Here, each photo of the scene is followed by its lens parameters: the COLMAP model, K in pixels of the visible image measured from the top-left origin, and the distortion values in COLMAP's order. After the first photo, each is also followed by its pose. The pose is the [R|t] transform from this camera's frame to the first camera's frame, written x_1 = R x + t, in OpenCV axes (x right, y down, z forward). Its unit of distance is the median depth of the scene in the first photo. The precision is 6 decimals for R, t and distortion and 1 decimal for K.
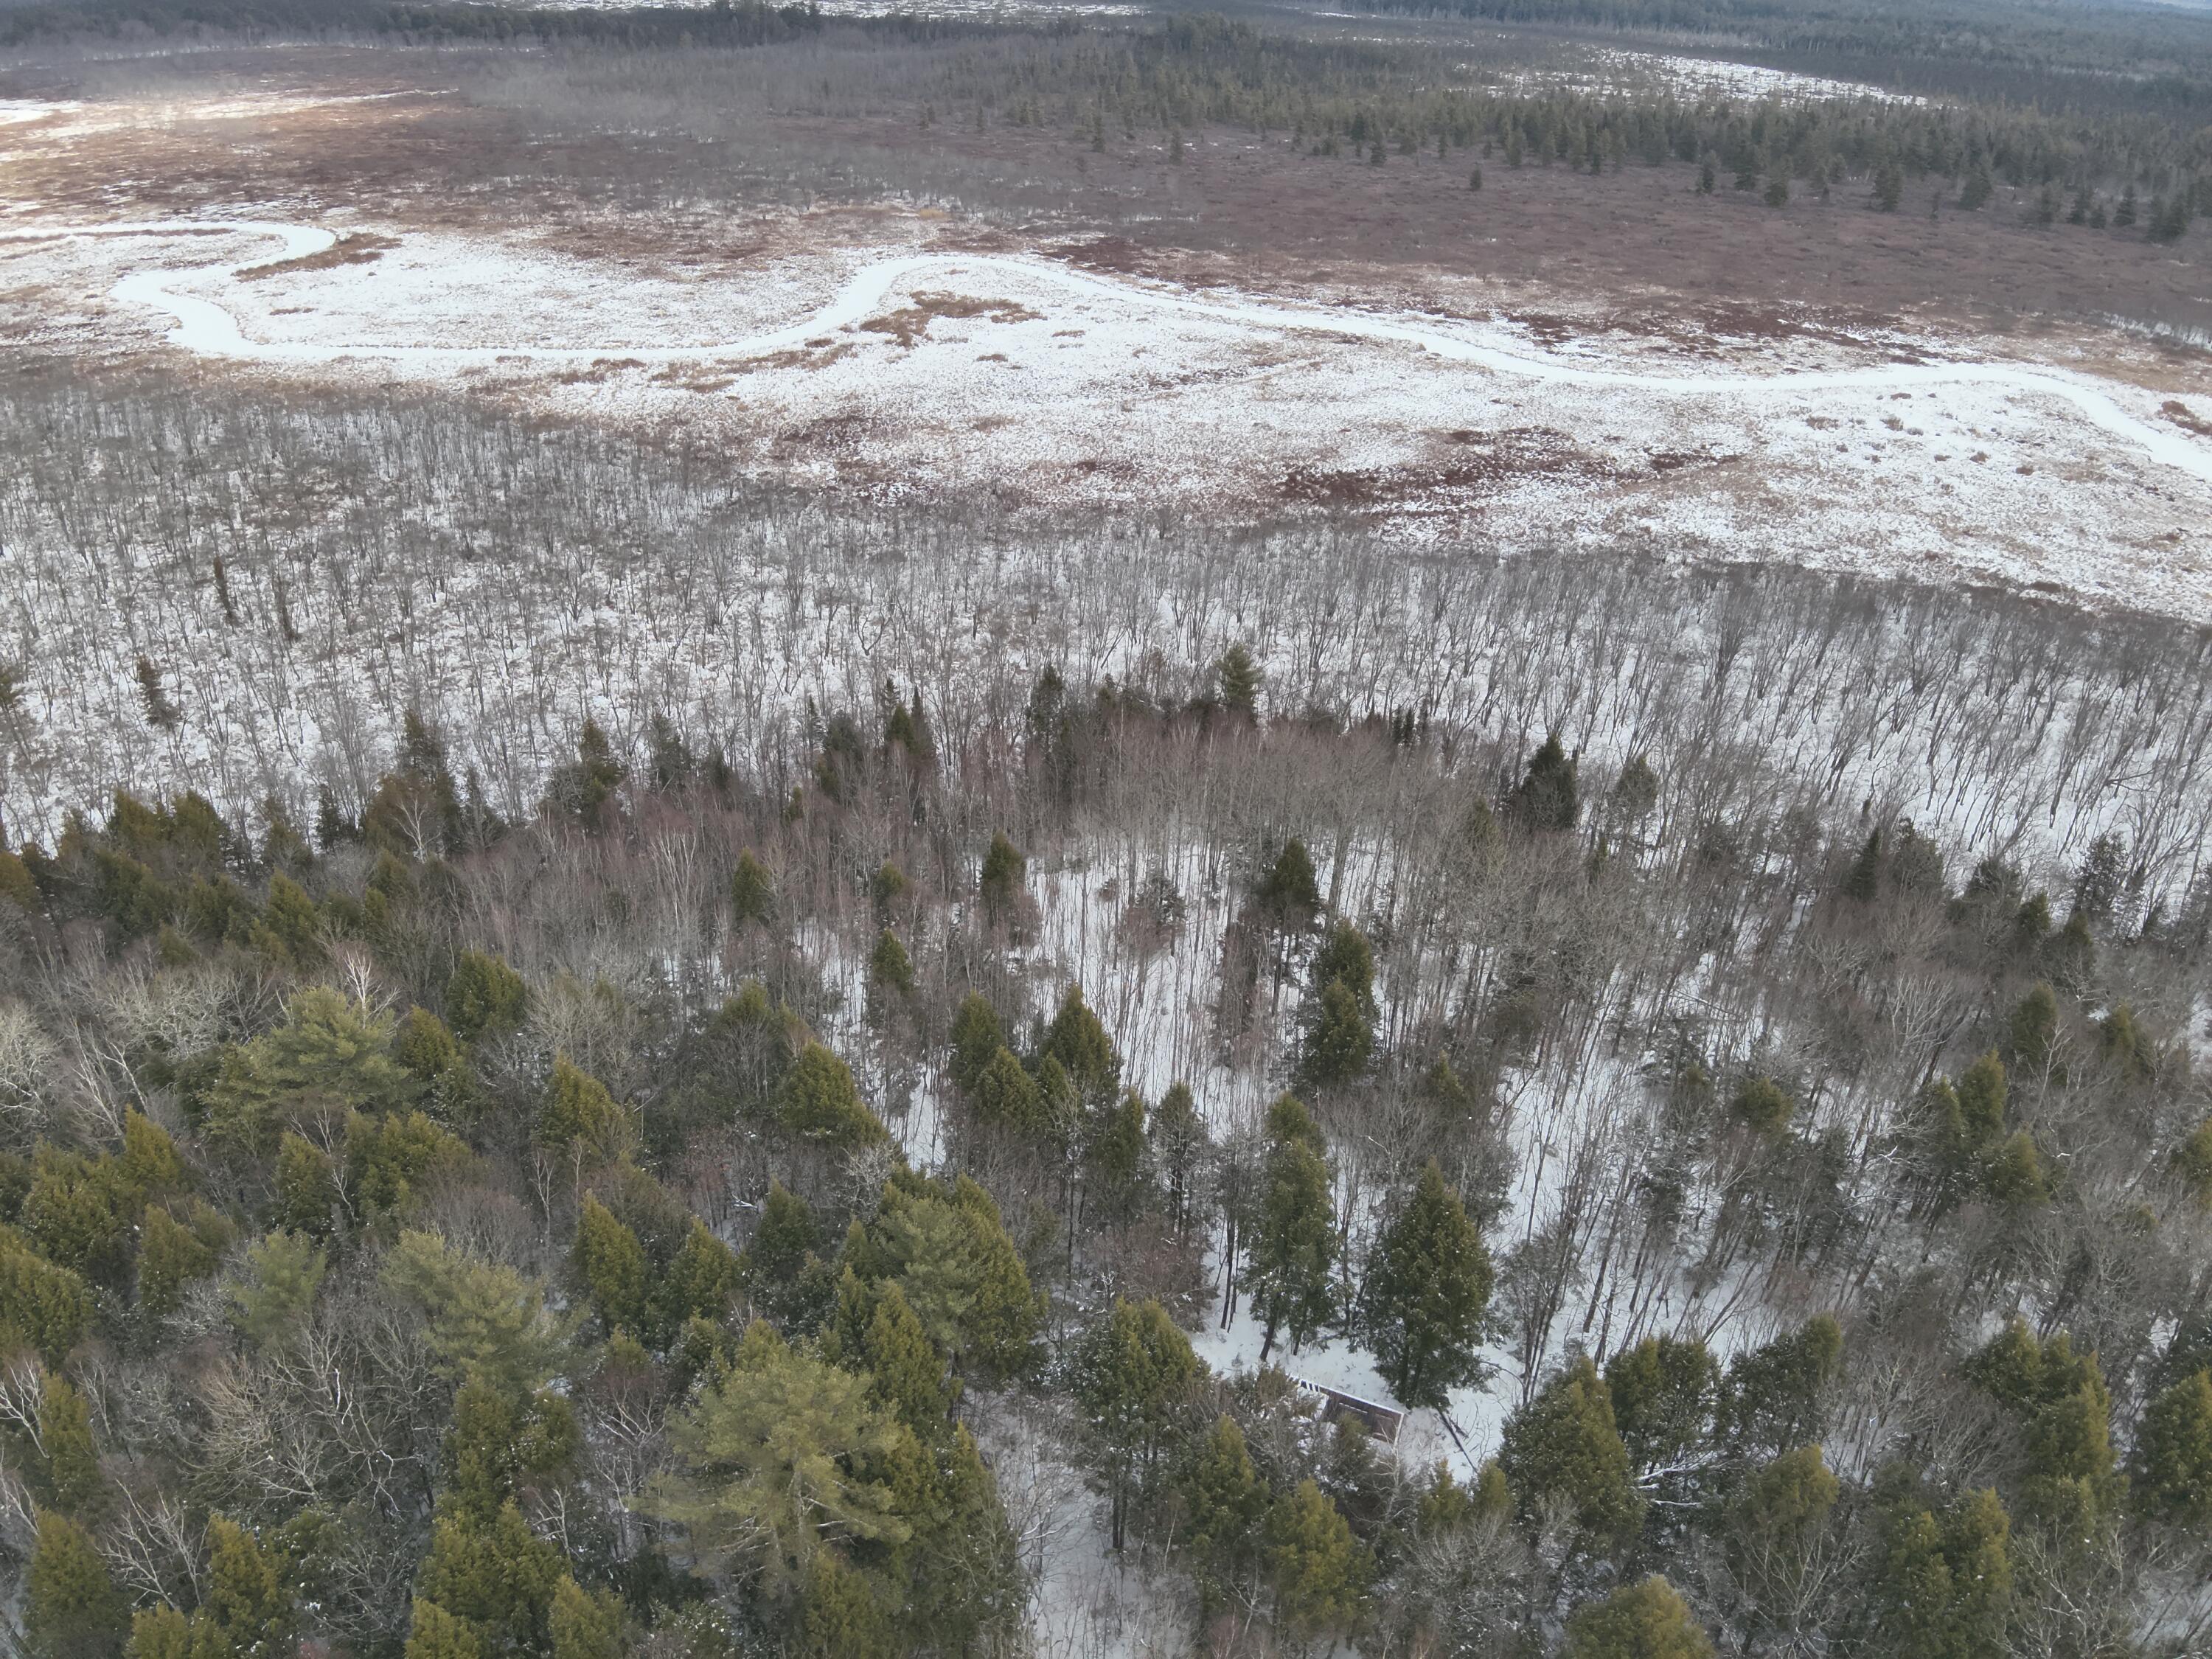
lens RADIAL K [[1617.9, 0, 1102.5], [0, 1617.9, 839.3], [0, 0, 1]] dist [0.094812, -0.192479]
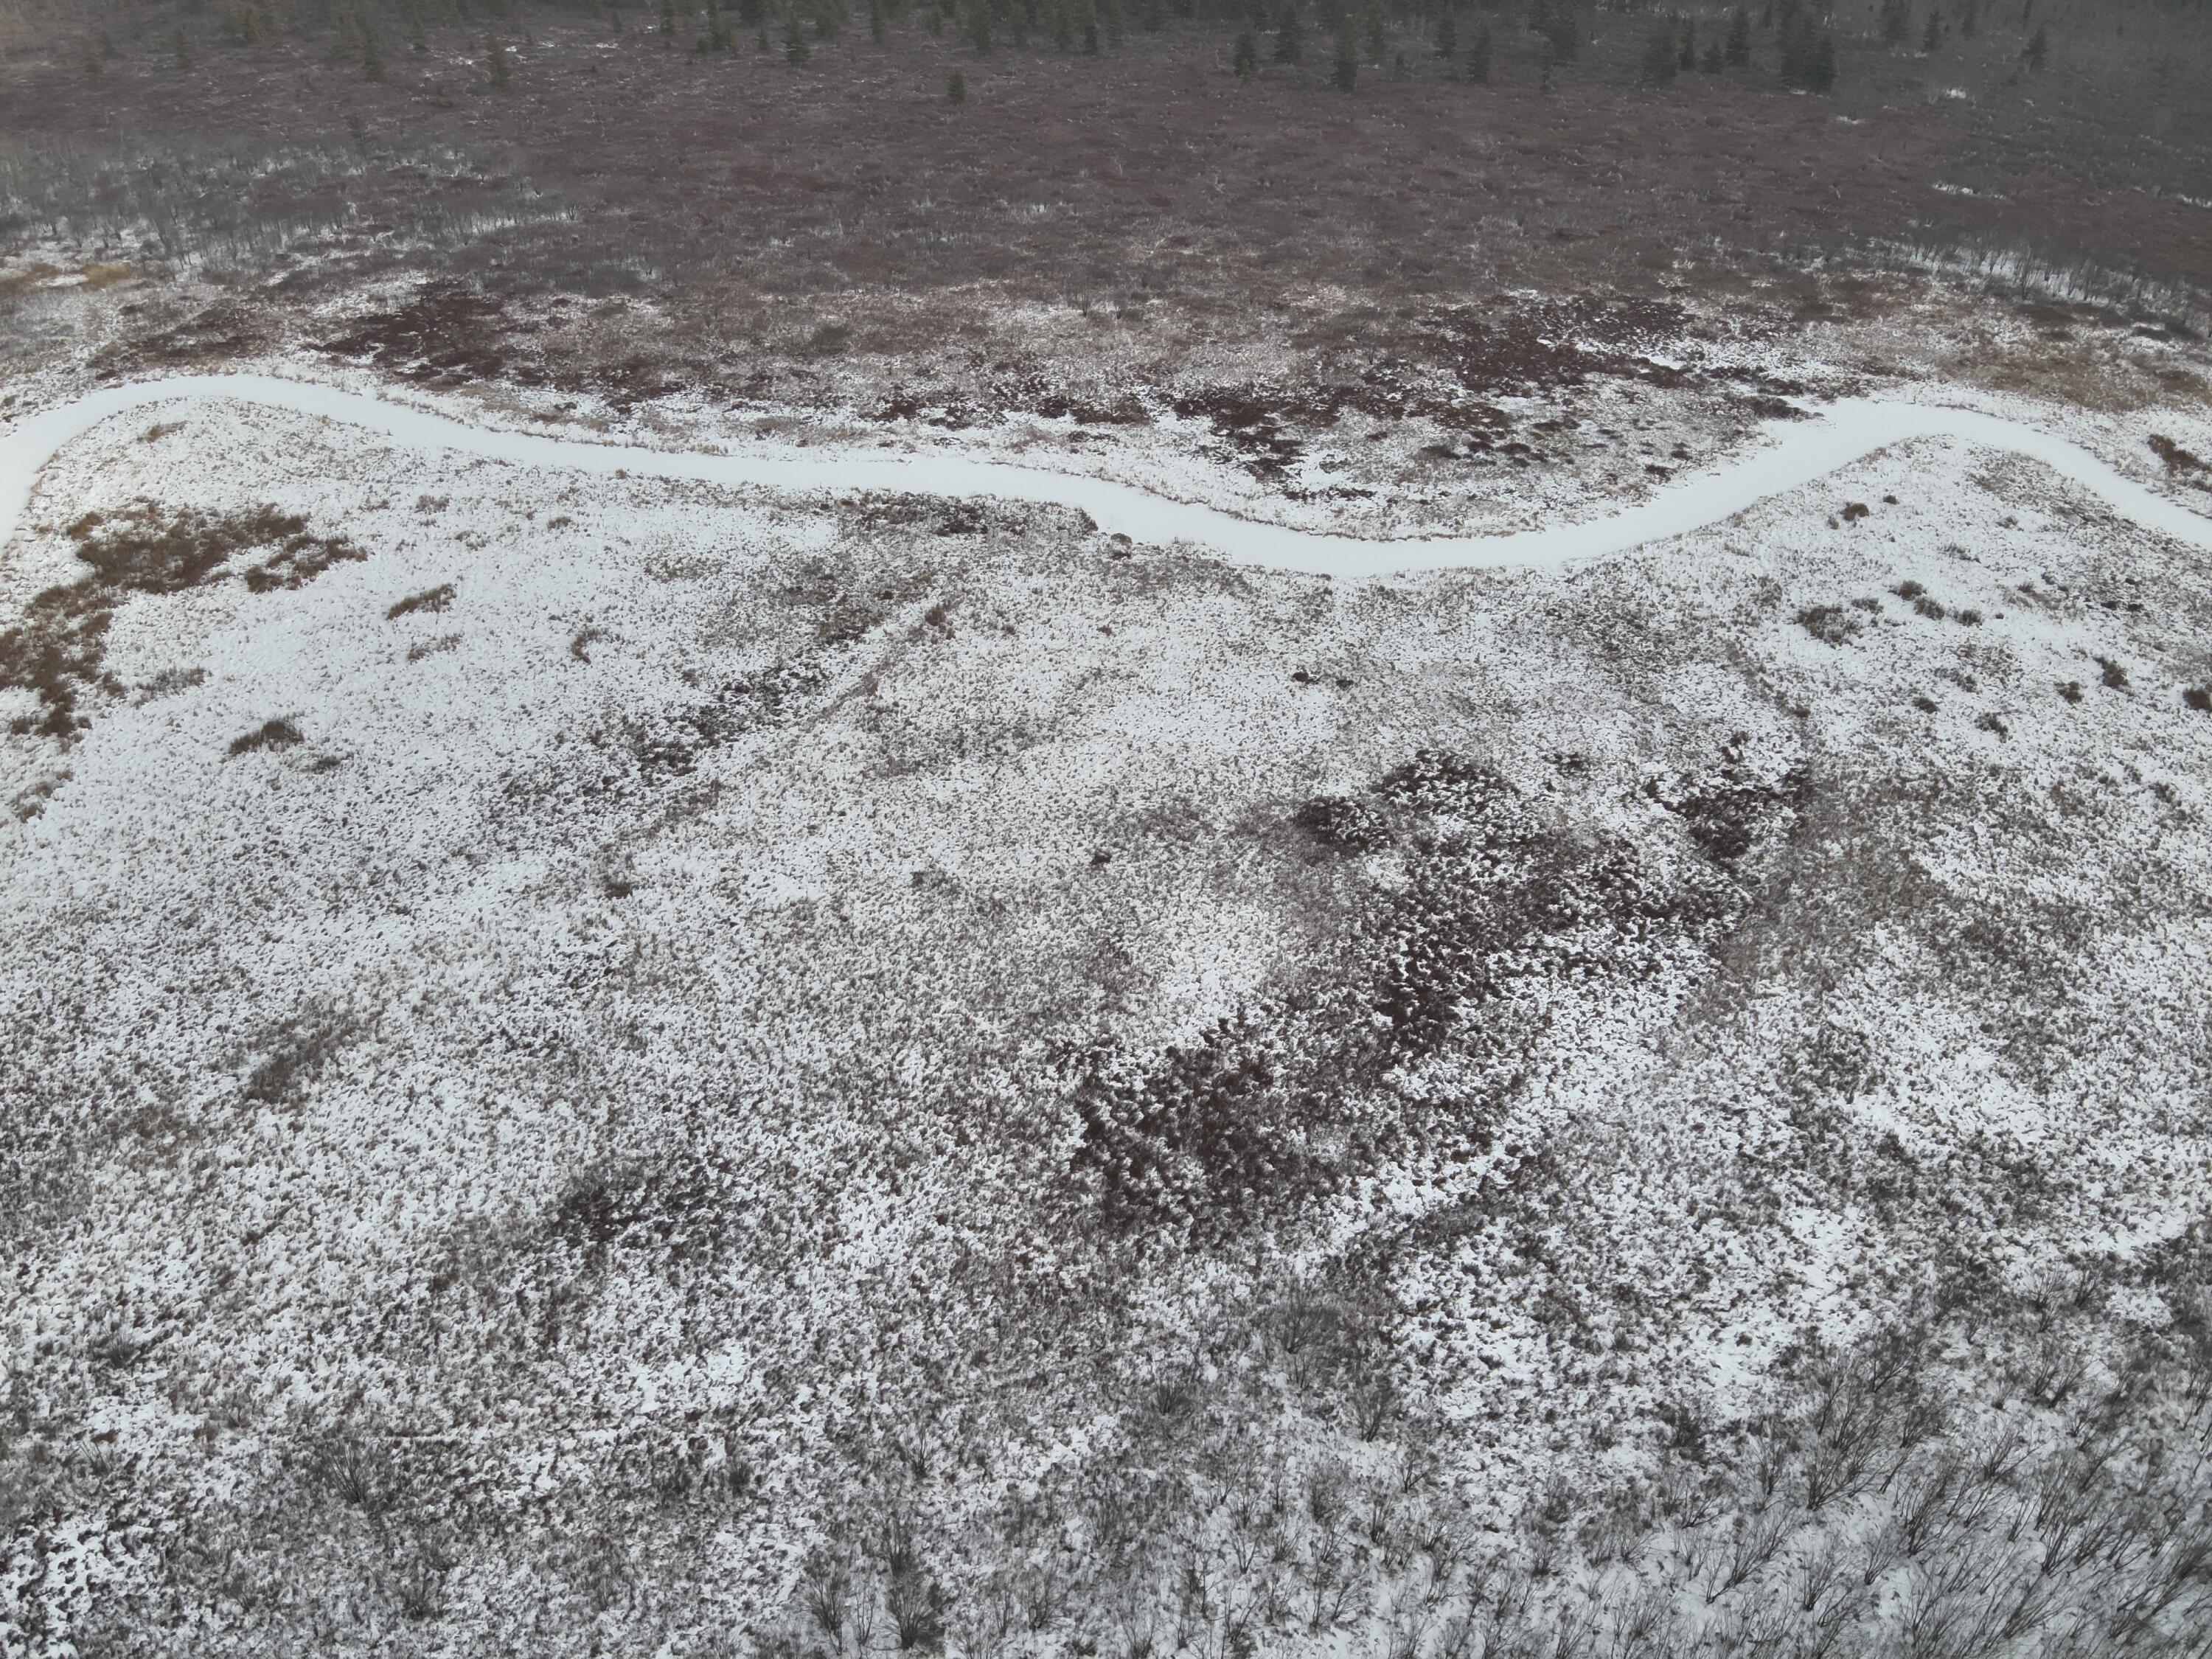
lens RADIAL K [[1617.9, 0, 1102.5], [0, 1617.9, 839.3], [0, 0, 1]] dist [0.094812, -0.192479]
pose [[0.927258, -0.227041, 0.297734, 0.006737], [0.193903, 0.971424, 0.136885, -0.255080], [-0.320304, -0.069196, 0.944784, 0.432682]]
